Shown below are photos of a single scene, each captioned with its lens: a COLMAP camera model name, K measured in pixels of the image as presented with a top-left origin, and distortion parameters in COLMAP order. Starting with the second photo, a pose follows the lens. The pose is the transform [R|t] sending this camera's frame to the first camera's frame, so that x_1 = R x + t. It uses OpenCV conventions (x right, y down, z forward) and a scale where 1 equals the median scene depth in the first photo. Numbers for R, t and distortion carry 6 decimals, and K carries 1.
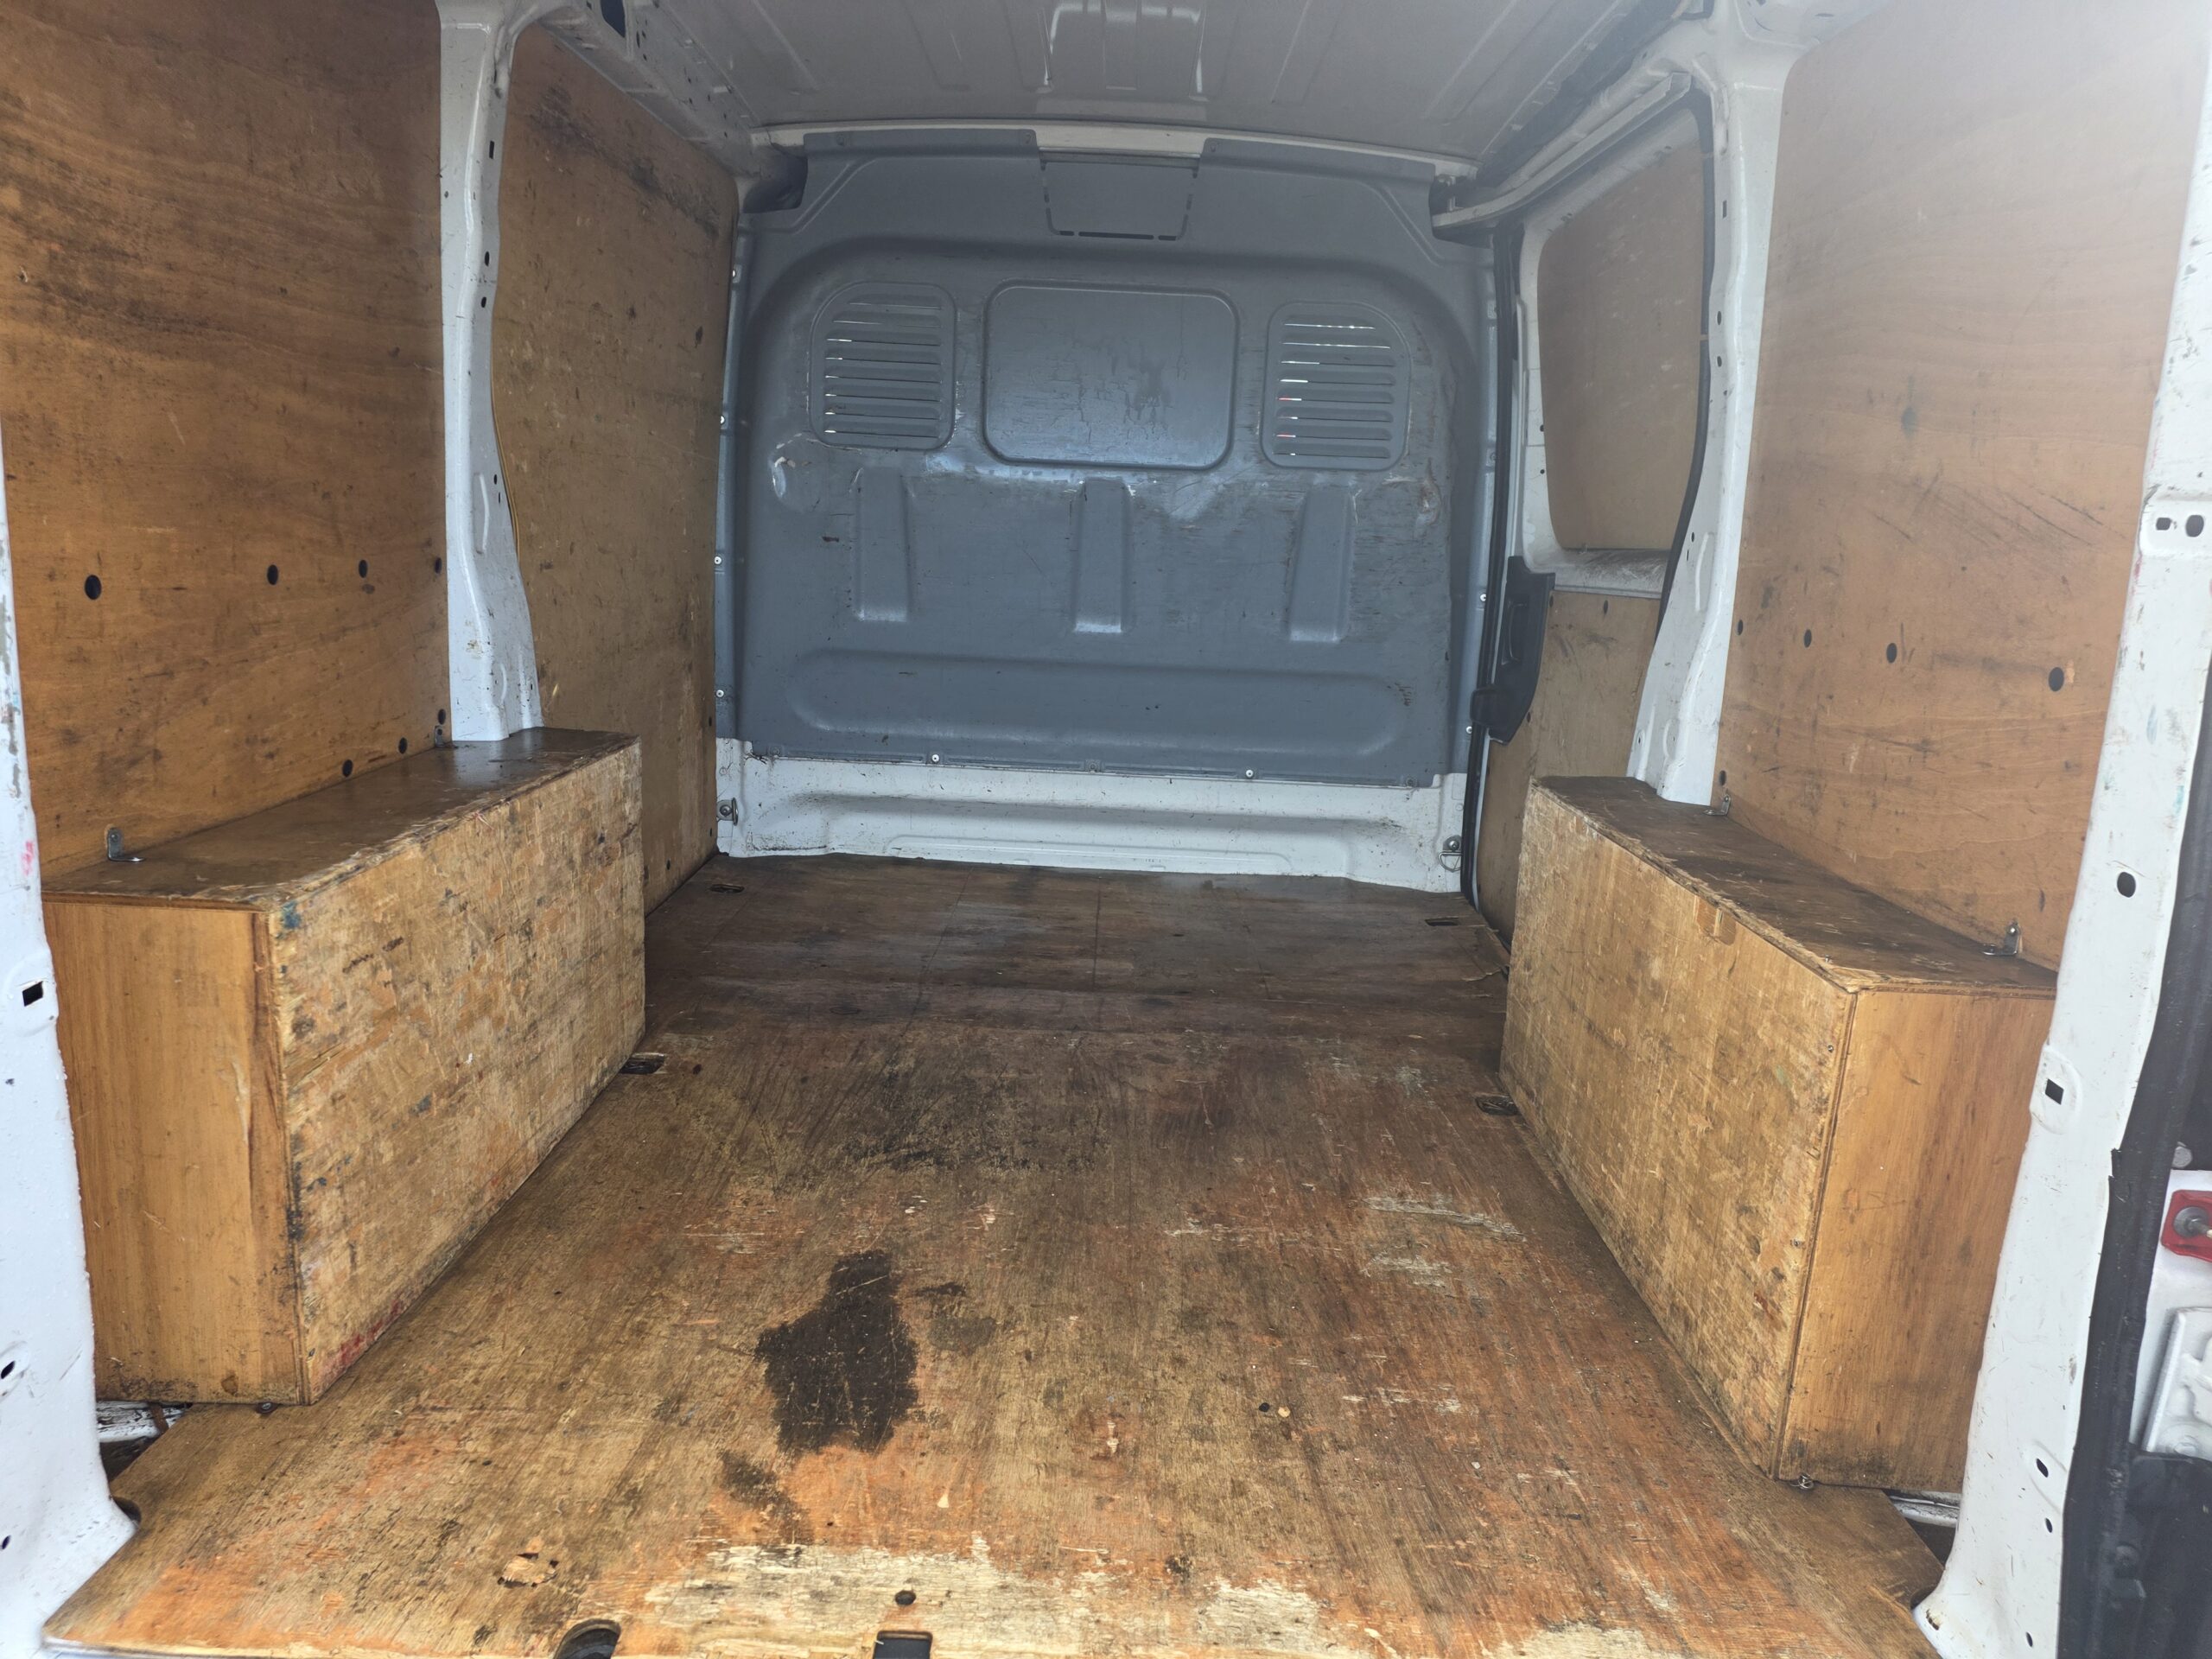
lens RADIAL K [[1428.8, 0, 1105.7], [0, 1428.8, 853.1], [0, 0, 1]] dist [0.026624, -0.013164]
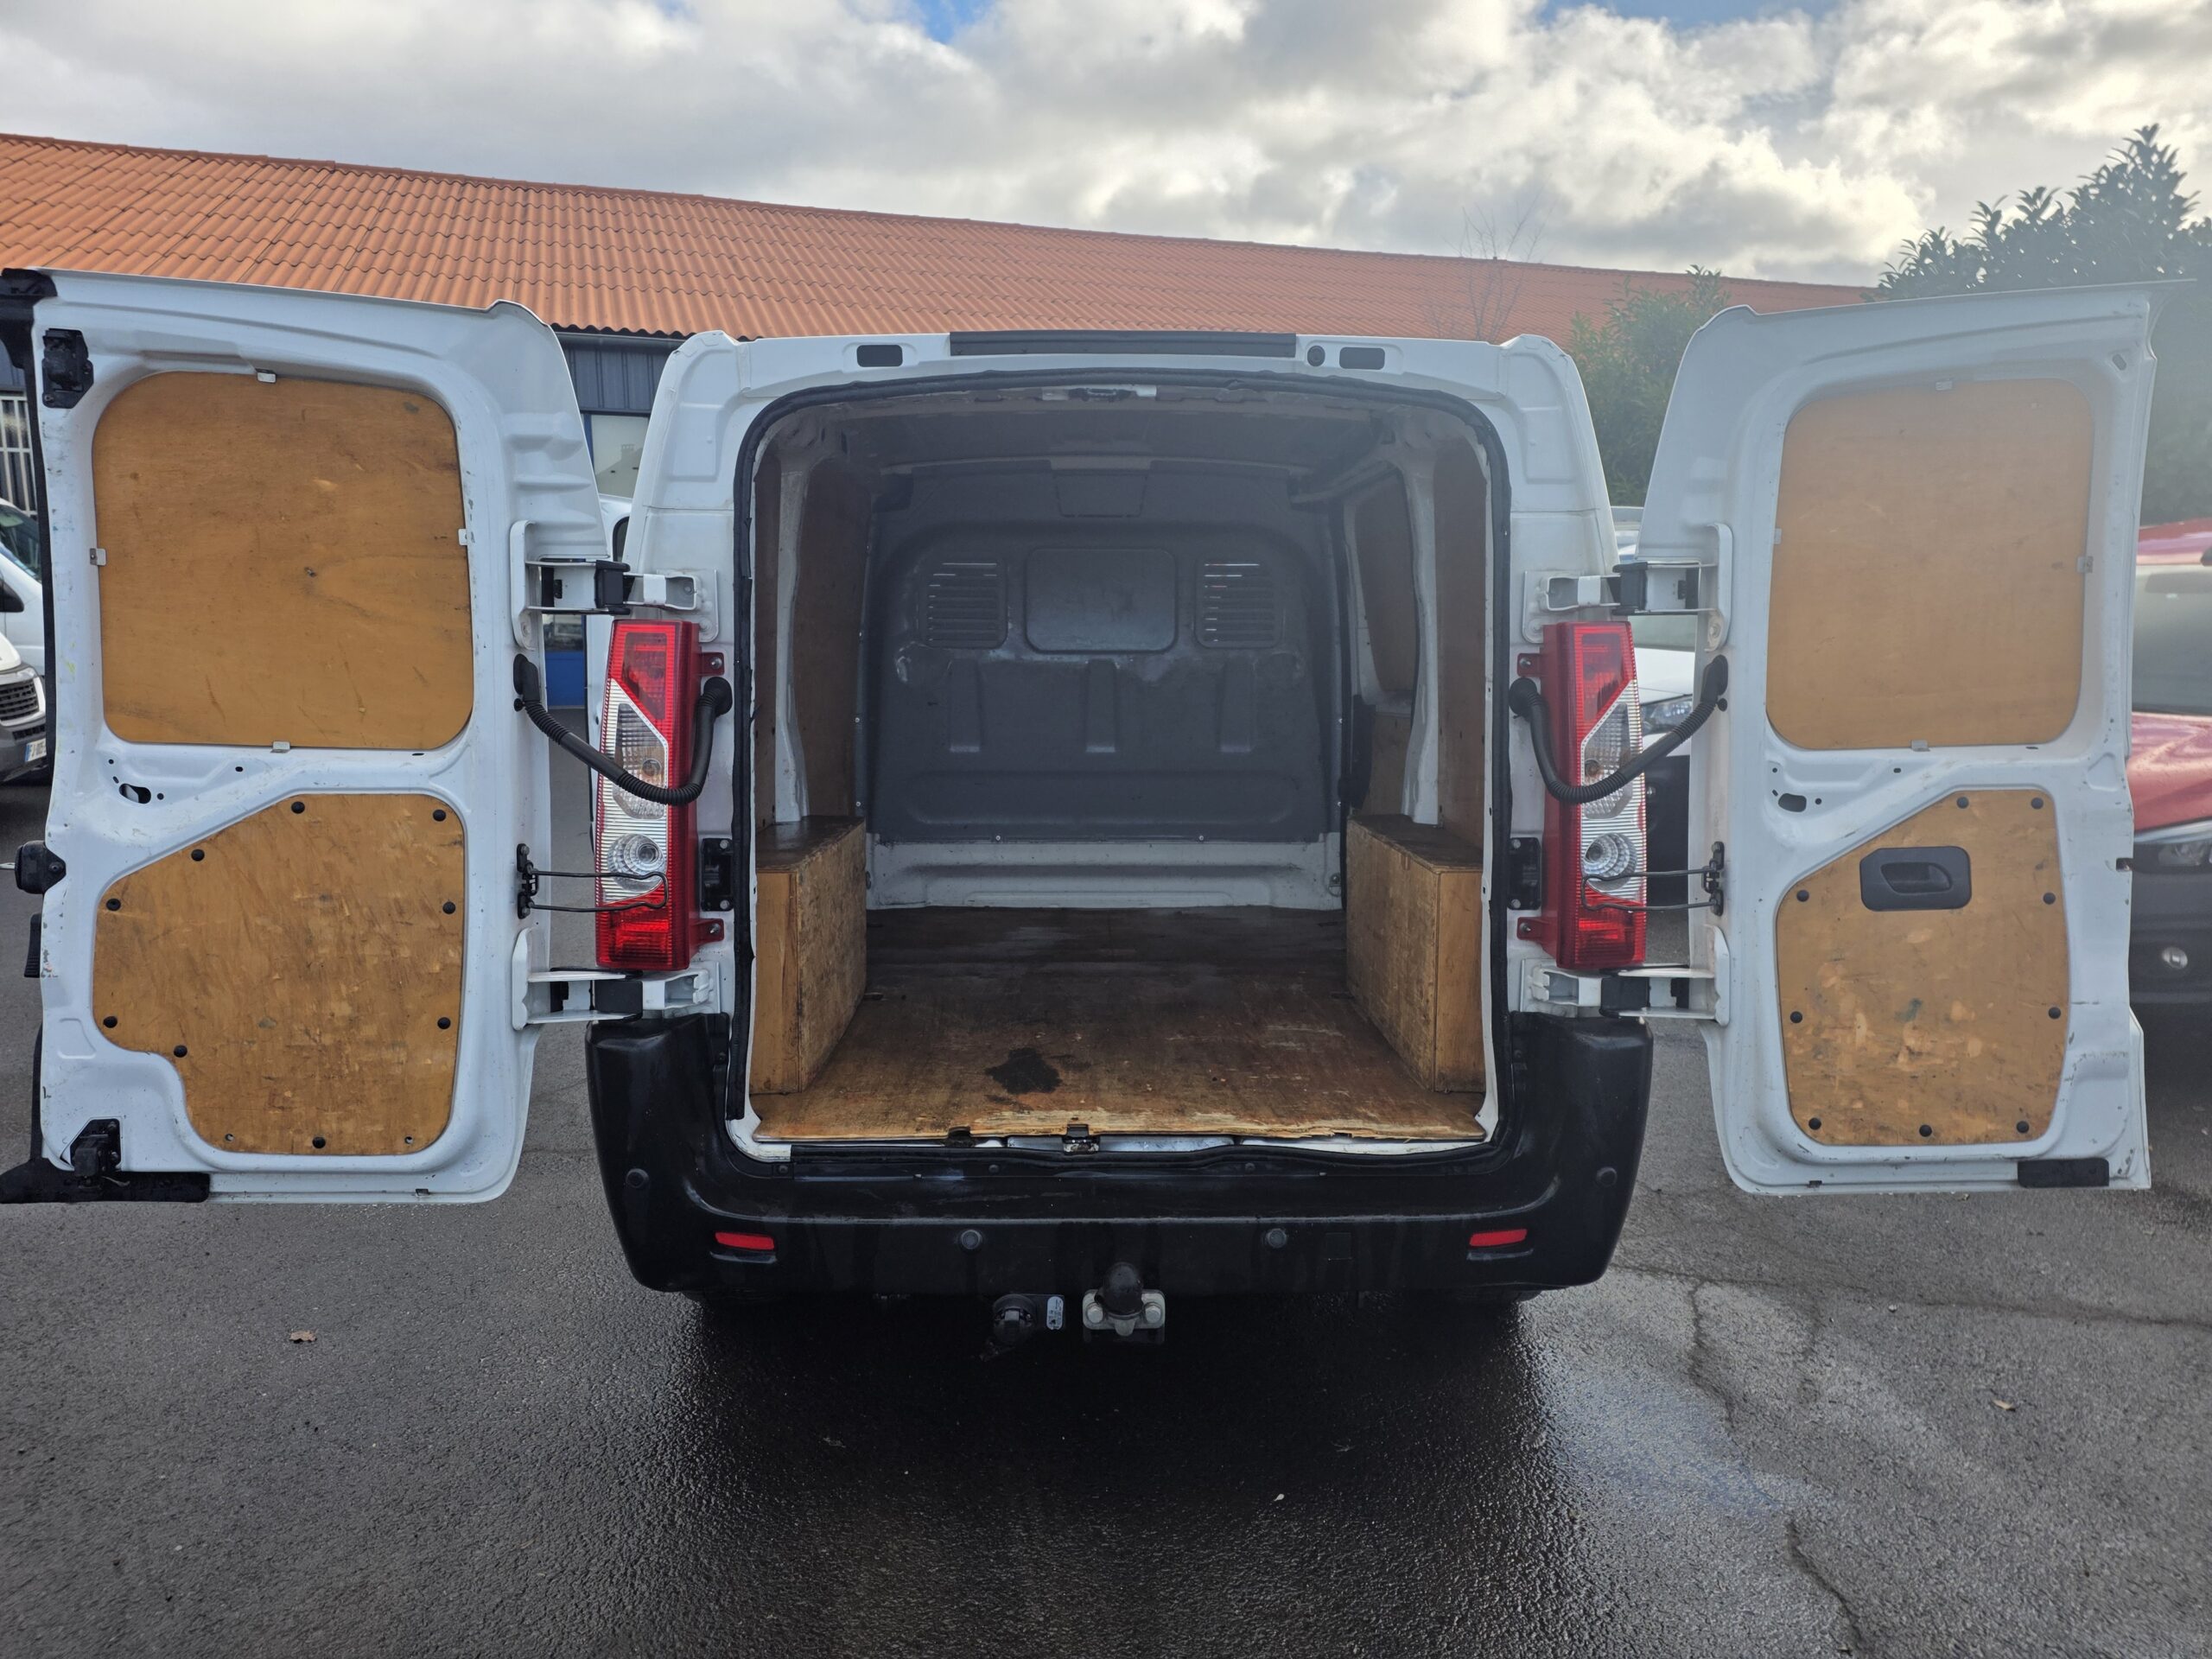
lens RADIAL K [[1428.8, 0, 1102.3], [0, 1428.8, 816.8], [0, 0, 1]] dist [0.026624, -0.013164]
pose [[0.998575, -0.047692, 0.023937, -0.047094], [0.050145, 0.992060, -0.115338, 0.104799], [-0.018246, 0.116374, 0.993038, -0.599246]]
